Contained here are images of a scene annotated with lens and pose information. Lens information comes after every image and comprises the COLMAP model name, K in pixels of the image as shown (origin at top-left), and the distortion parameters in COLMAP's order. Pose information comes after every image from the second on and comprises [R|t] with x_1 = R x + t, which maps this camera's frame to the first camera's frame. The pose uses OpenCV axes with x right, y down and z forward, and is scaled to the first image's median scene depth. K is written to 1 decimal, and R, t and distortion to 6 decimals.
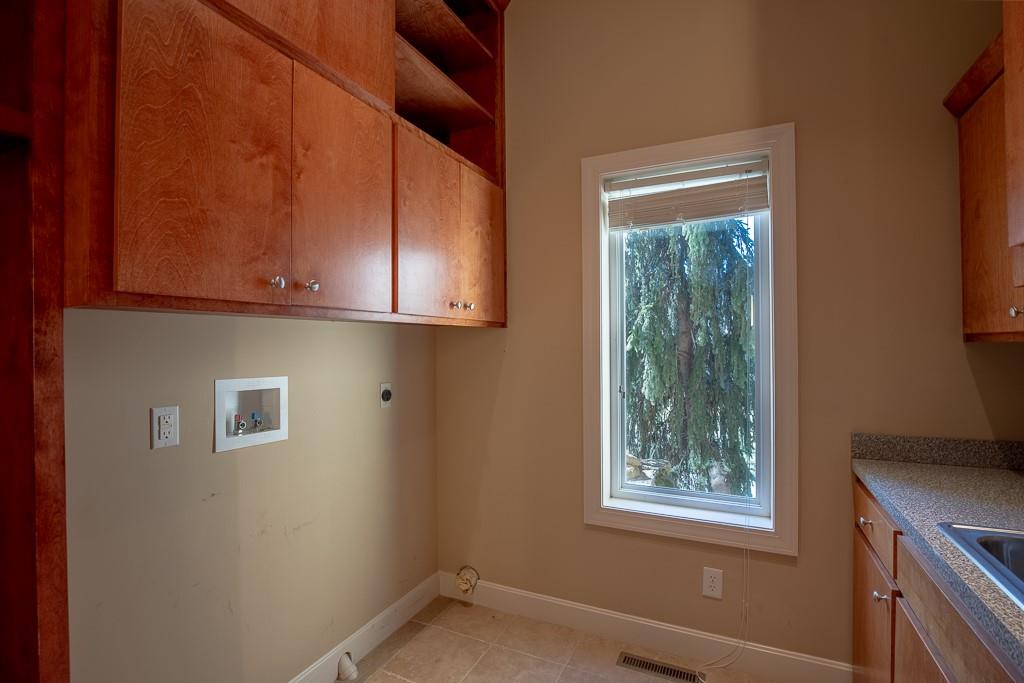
lens RADIAL K [[472.4, 0, 521.8], [0, 472.4, 342.4], [0, 0, 1]] dist [-0.038655, 0.008304]
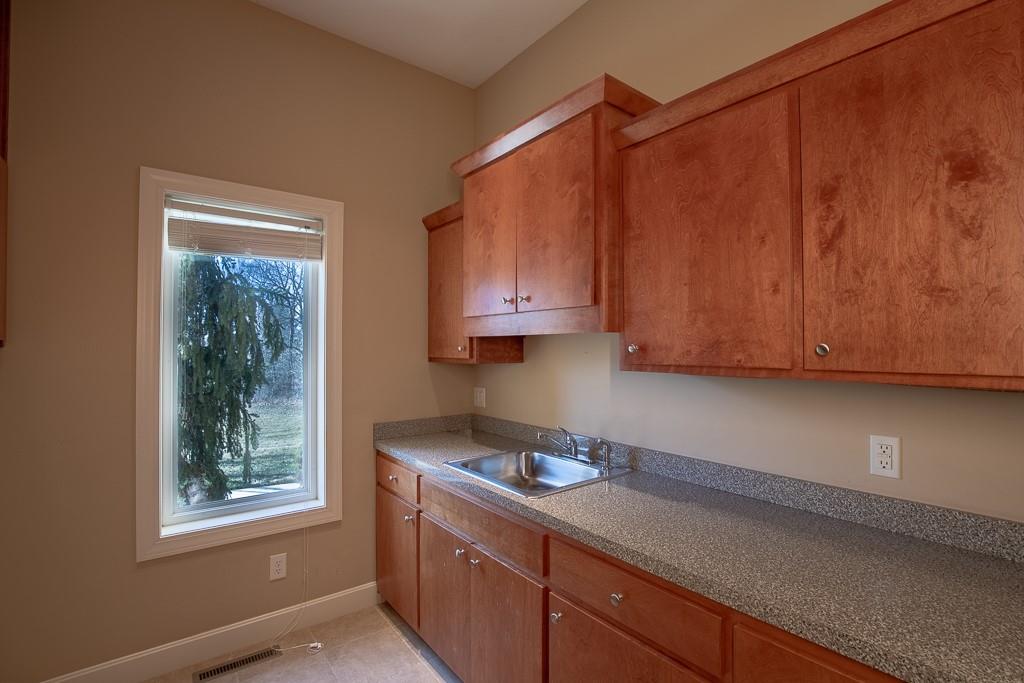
lens RADIAL K [[472.4, 0, 521.8], [0, 472.4, 342.4], [0, 0, 1]] dist [-0.038655, 0.008304]
pose [[0.442598, 0.016562, 0.896567, -0.470146], [-0.005703, 0.999861, -0.015655, -0.048028], [-0.896702, 0.001815, 0.442631, -0.097971]]
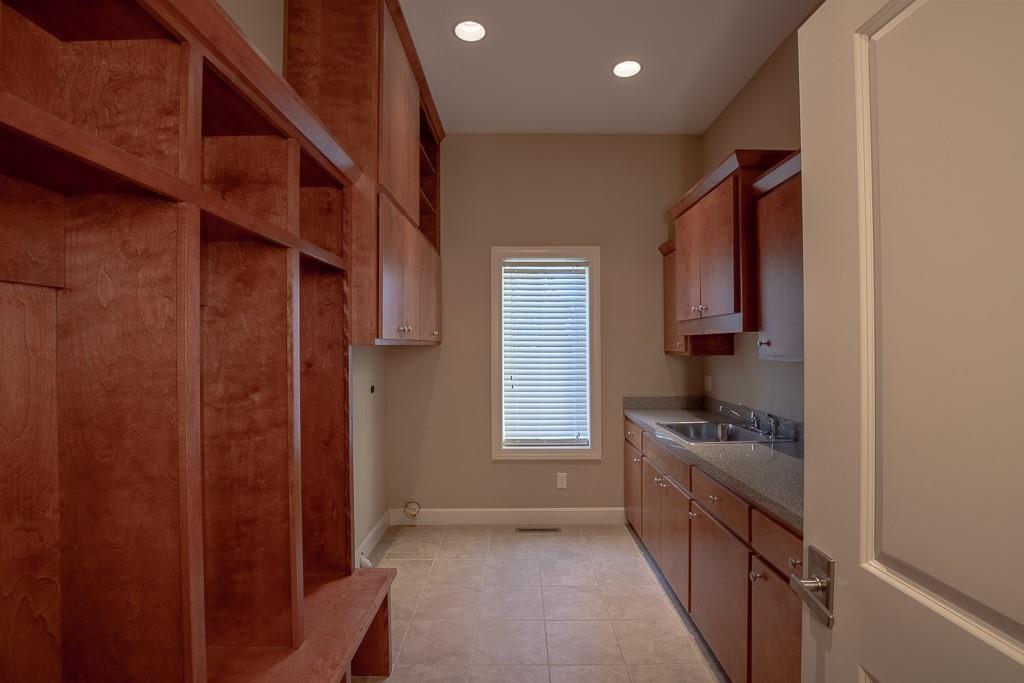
lens RADIAL K [[472.4, 0, 521.8], [0, 472.4, 342.4], [0, 0, 1]] dist [-0.038655, 0.008304]
pose [[0.899481, 0.004127, 0.436940, -0.707834], [-0.002620, 0.999988, -0.004052, -0.048222], [-0.436951, 0.002500, 0.899482, -0.804057]]
